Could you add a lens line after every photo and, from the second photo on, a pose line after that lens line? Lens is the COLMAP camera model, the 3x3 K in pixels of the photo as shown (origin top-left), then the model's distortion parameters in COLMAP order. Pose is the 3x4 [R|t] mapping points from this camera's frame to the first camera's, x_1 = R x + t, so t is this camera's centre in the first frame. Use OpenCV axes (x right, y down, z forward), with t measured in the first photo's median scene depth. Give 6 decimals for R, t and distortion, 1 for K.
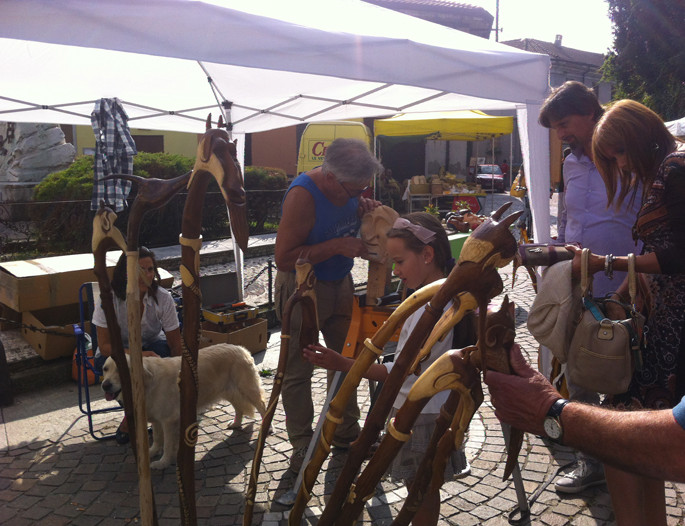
lens RADIAL K [[642.5, 0, 342.5], [0, 642.5, 263.0], [0, 0, 1]] dist [0.129340, -0.399200]
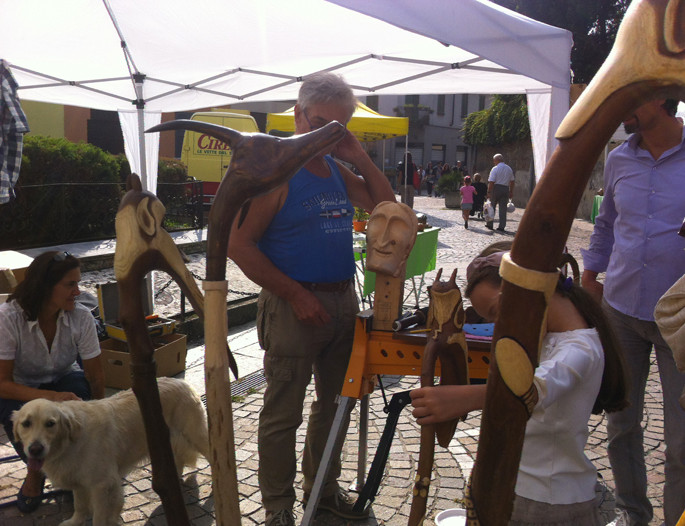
lens RADIAL K [[658.4, 0, 344.6], [0, 658.4, 273.9], [0, 0, 1]] dist [0.071710, -0.214508]
pose [[0.983077, 0.007405, 0.183041, -0.078591], [-0.010140, 0.999850, 0.014012, -0.007712], [-0.182910, -0.015631, 0.983005, 0.122494]]
